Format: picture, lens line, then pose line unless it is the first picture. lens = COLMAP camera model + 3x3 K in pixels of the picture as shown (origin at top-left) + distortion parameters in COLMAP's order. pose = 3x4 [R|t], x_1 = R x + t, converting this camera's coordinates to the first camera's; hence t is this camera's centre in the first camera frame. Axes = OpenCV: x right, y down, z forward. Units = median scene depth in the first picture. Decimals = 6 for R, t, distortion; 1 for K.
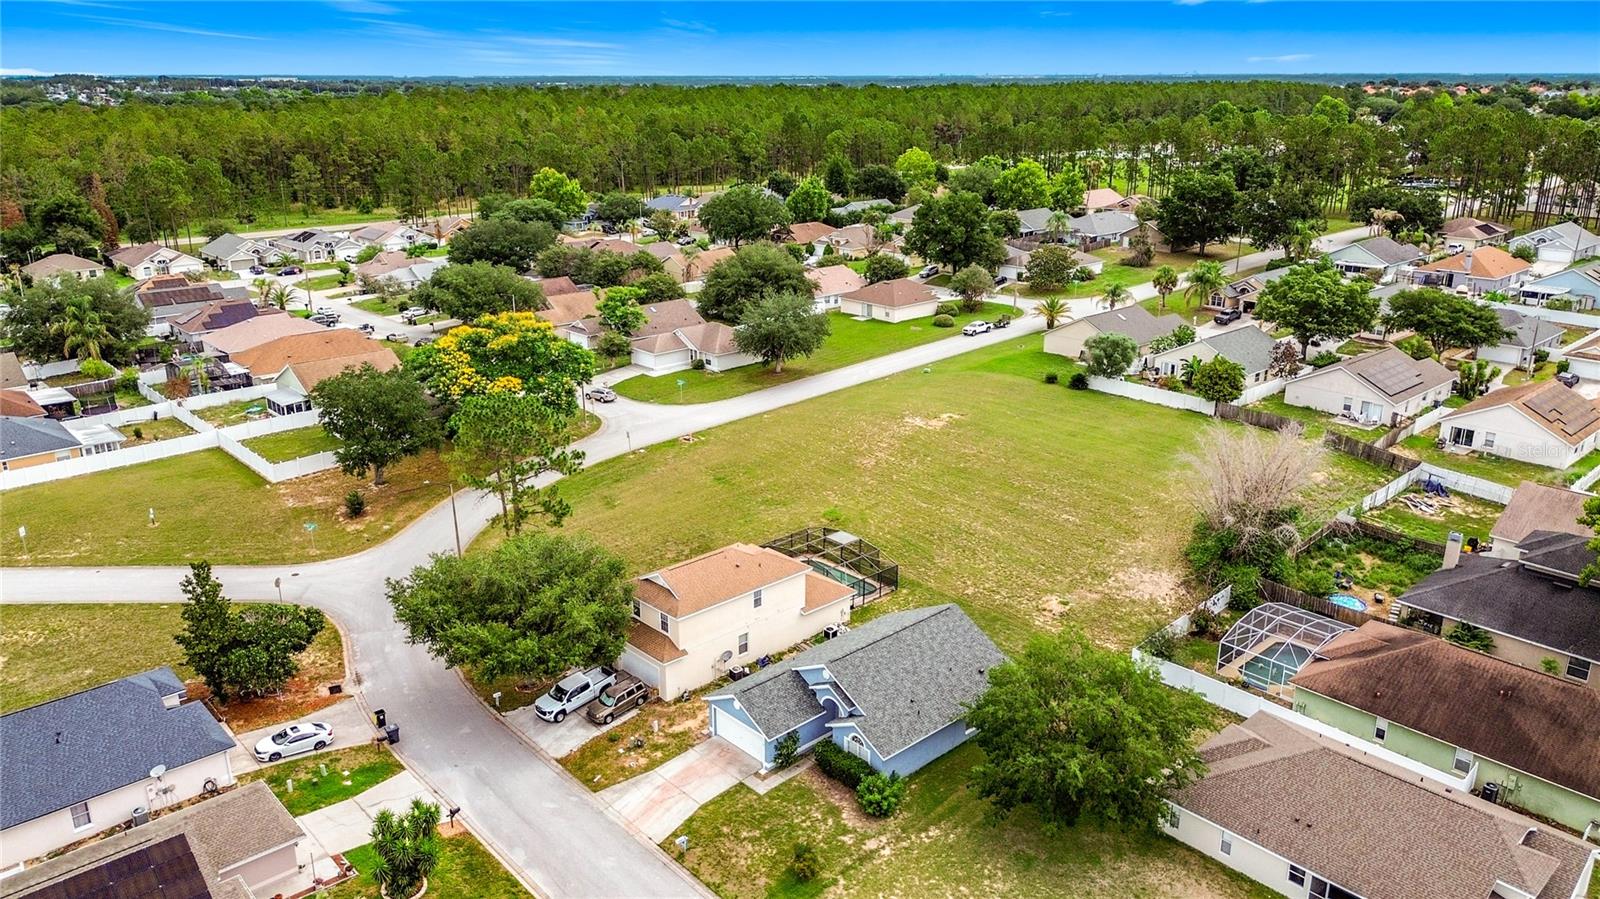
lens RADIAL K [[1144.2, 0, 791.1], [0, 1144.2, 461.4], [0, 0, 1]] dist [0.076016, -0.079484]
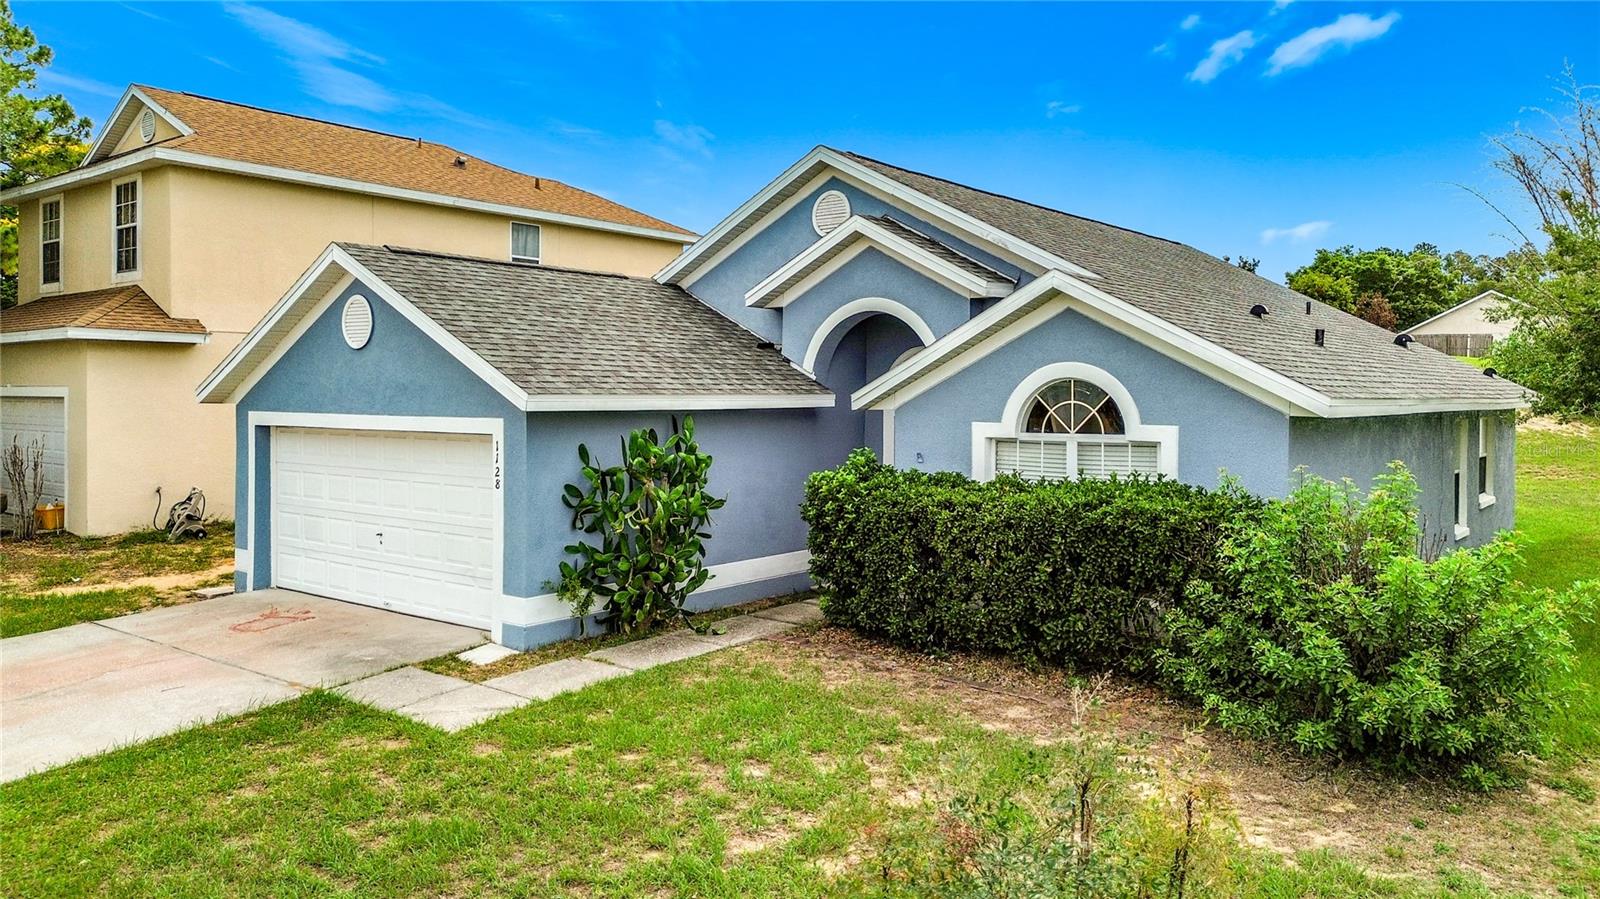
lens RADIAL K [[1144.2, 0, 785.5], [0, 1144.2, 414.9], [0, 0, 1]] dist [0.076016, -0.079484]
pose [[0.989476, 0.001215, 0.144691, -0.004026], [0.042713, 0.952951, -0.300100, 0.172074], [-0.138248, 0.303122, 0.942870, 0.498960]]
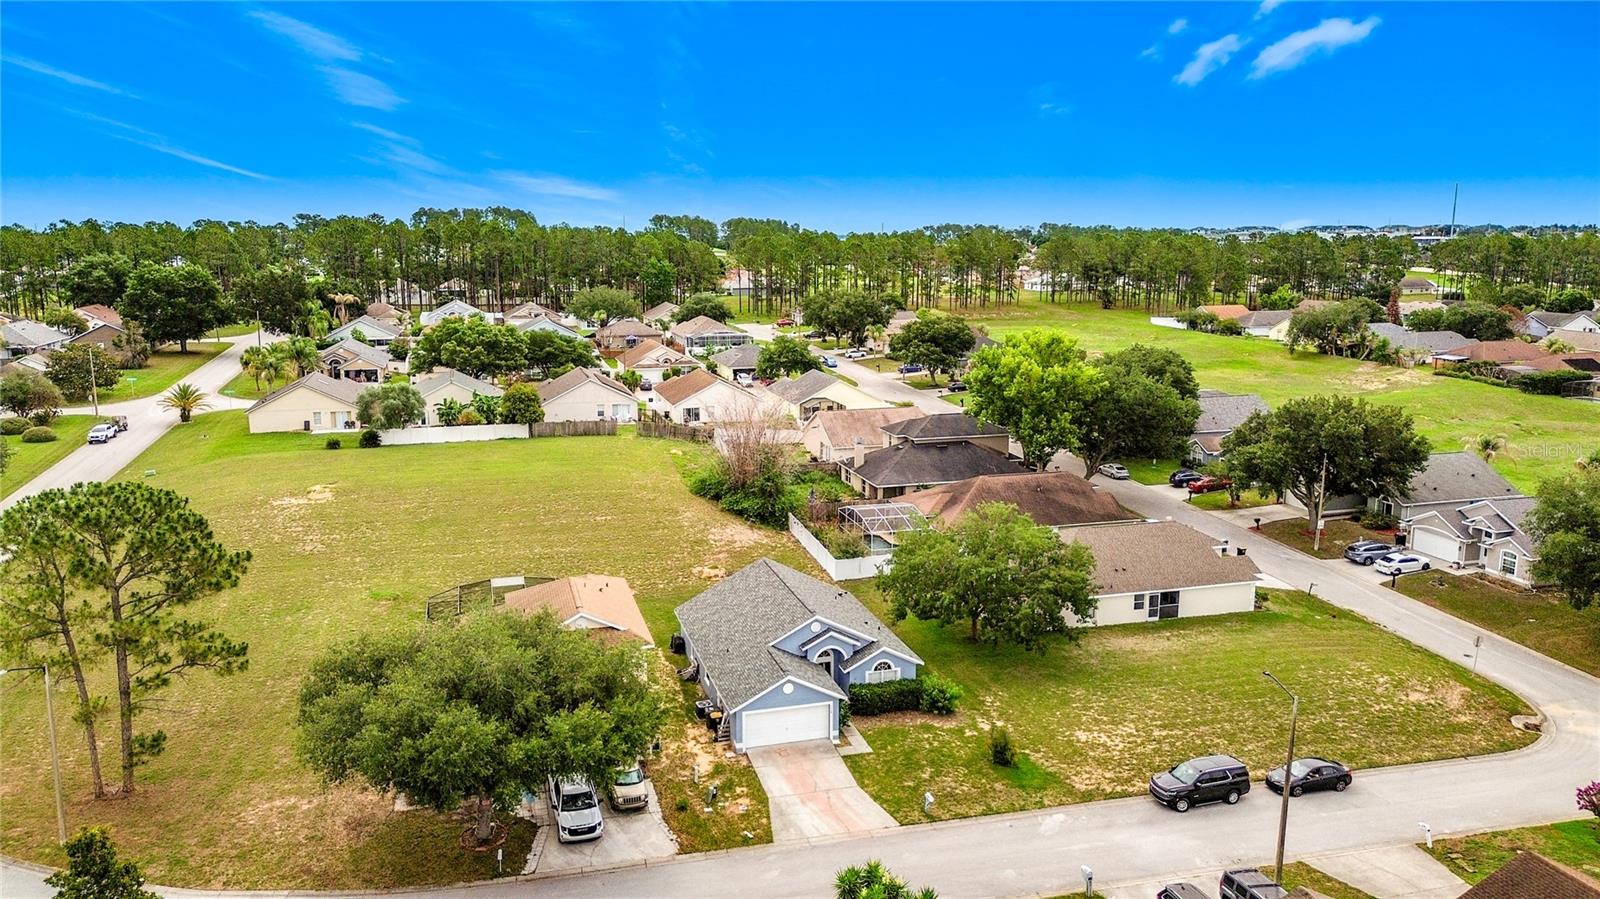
lens RADIAL K [[1144.2, 0, 795.7], [0, 1144.2, 459.4], [0, 0, 1]] dist [0.076016, -0.079484]
pose [[0.445557, -0.173406, 0.878299, -0.474364], [0.289626, 0.956224, 0.041865, 0.006243], [-0.847110, 0.235724, 0.476275, 0.325731]]
